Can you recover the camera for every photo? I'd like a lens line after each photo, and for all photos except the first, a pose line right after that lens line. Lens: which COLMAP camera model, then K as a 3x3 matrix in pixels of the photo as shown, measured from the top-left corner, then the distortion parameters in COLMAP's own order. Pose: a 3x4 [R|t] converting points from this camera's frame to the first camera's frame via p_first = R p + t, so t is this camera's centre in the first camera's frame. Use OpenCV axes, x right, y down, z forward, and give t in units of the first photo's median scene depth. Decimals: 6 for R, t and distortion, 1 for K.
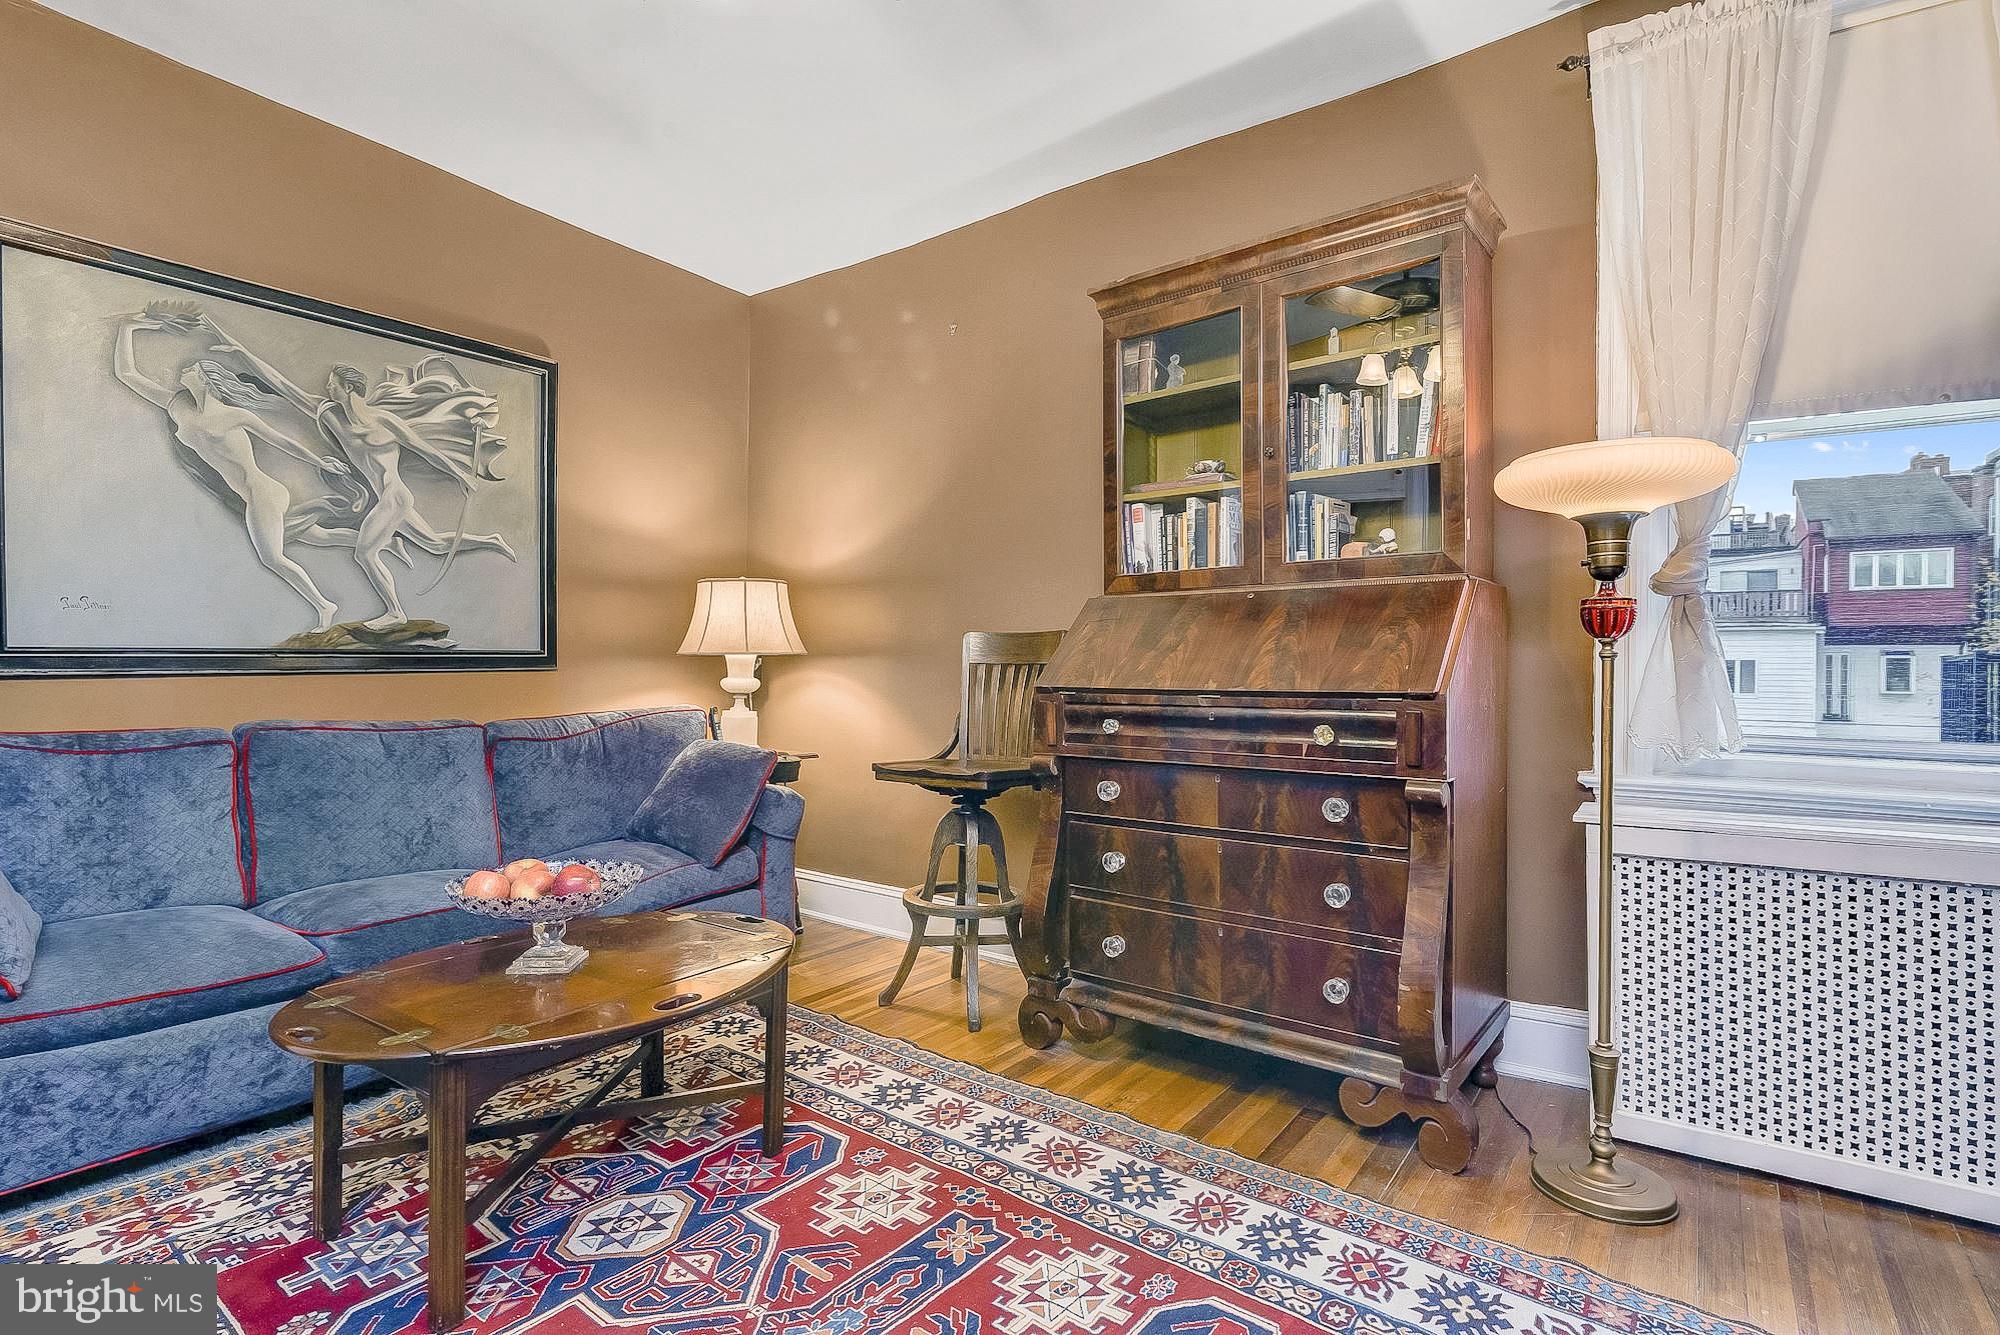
lens RADIAL K [[982.8, 0, 1000.0], [0, 982.8, 667.5], [0, 0, 1]] dist [-0.001172, -0.000076]
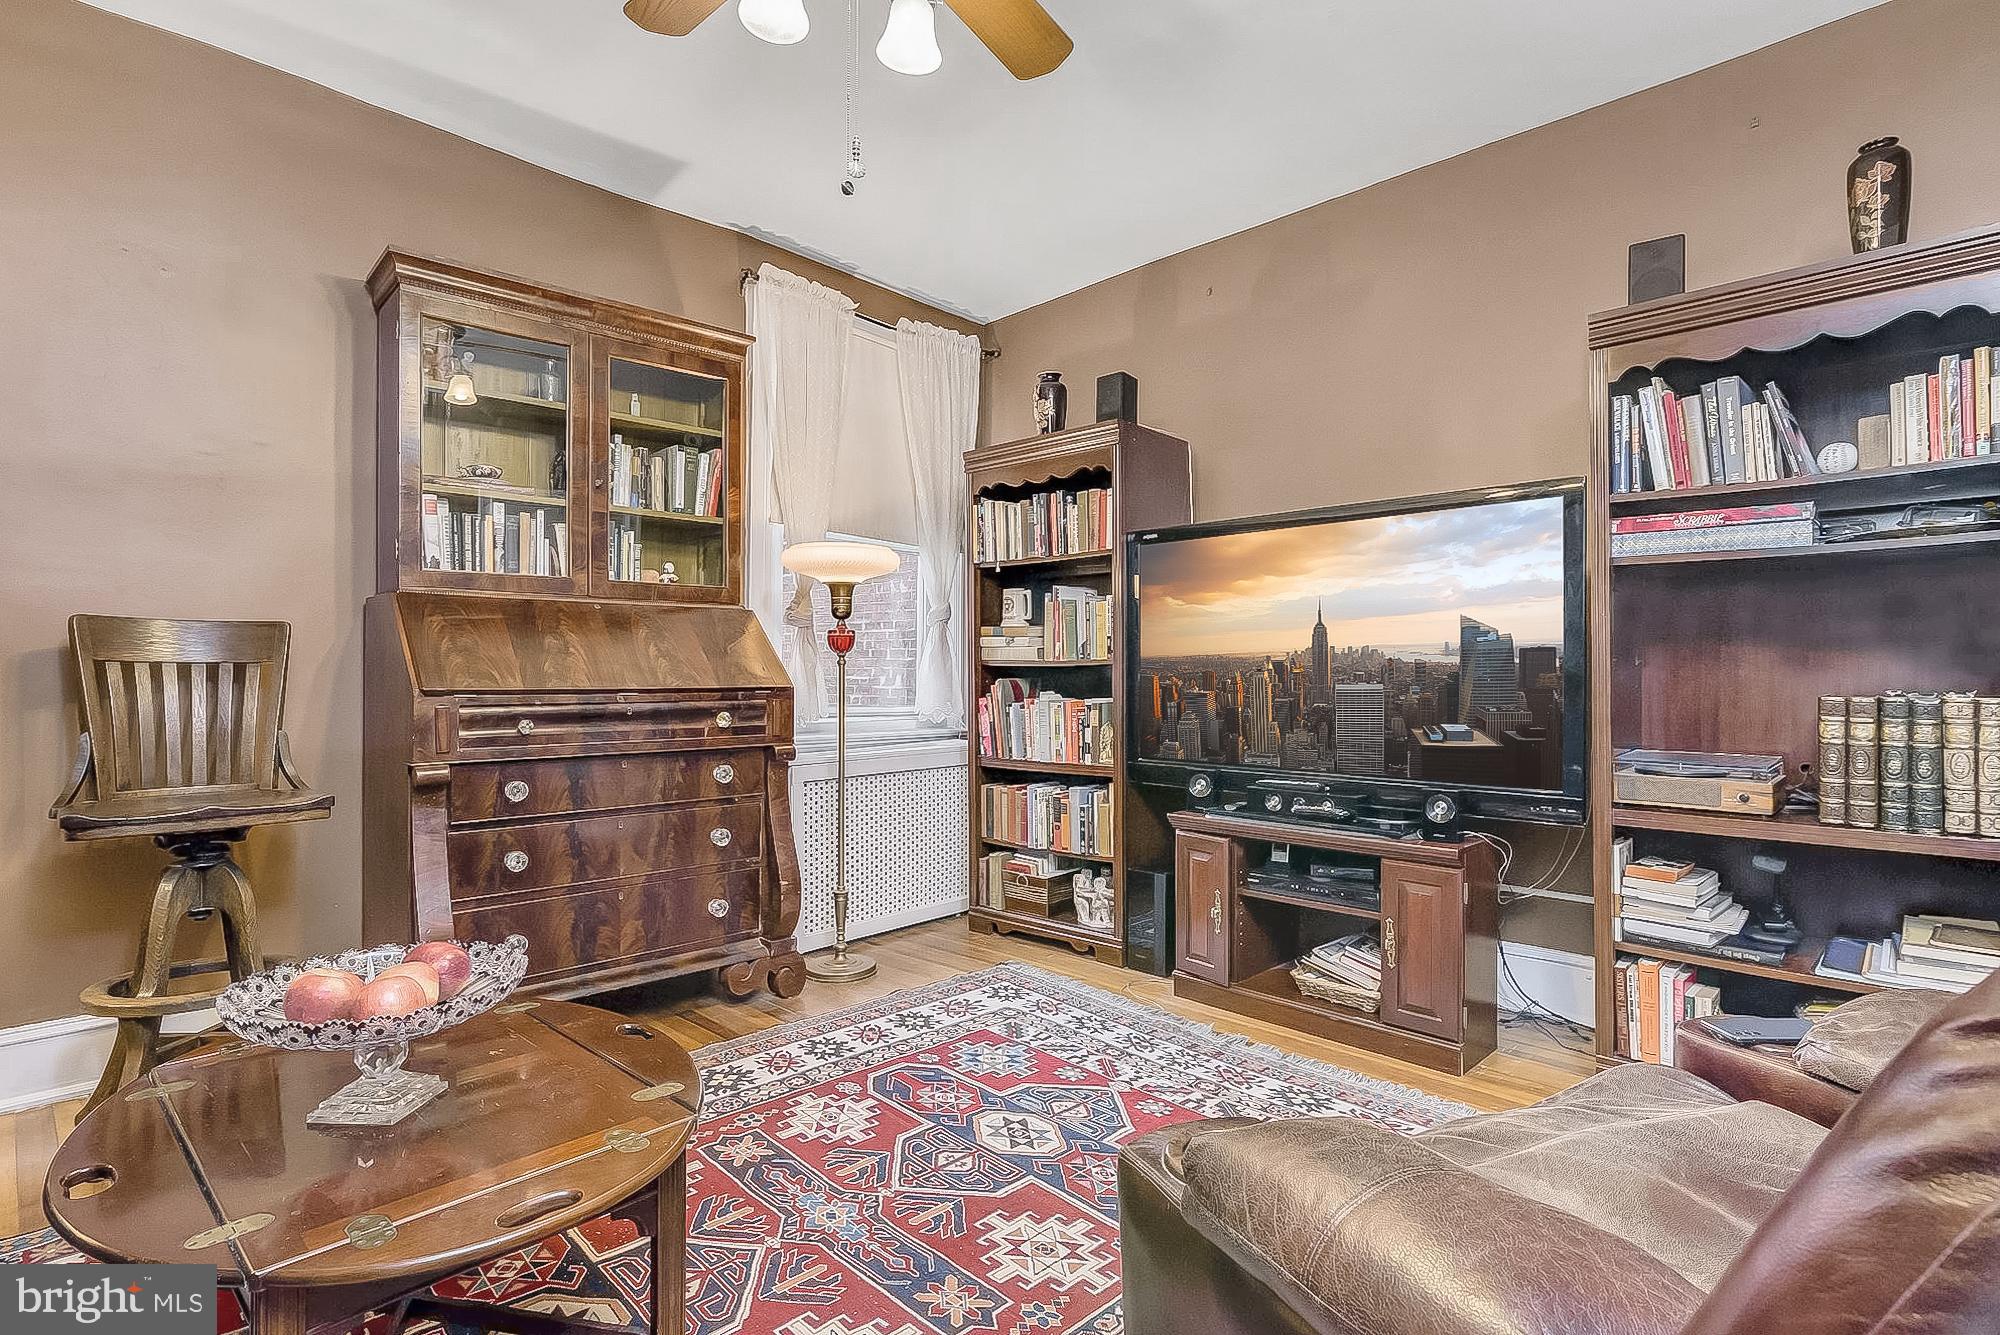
lens RADIAL K [[1021.9, 0, 1000.0], [0, 1021.9, 667.5], [0, 0, 1]] dist [-0.001485, -0.000421]
pose [[0.127256, -0.000174, 0.991870, -1.006837], [-0.008531, 0.999963, 0.001270, -0.008245], [-0.991833, -0.008623, 0.127250, 0.434977]]
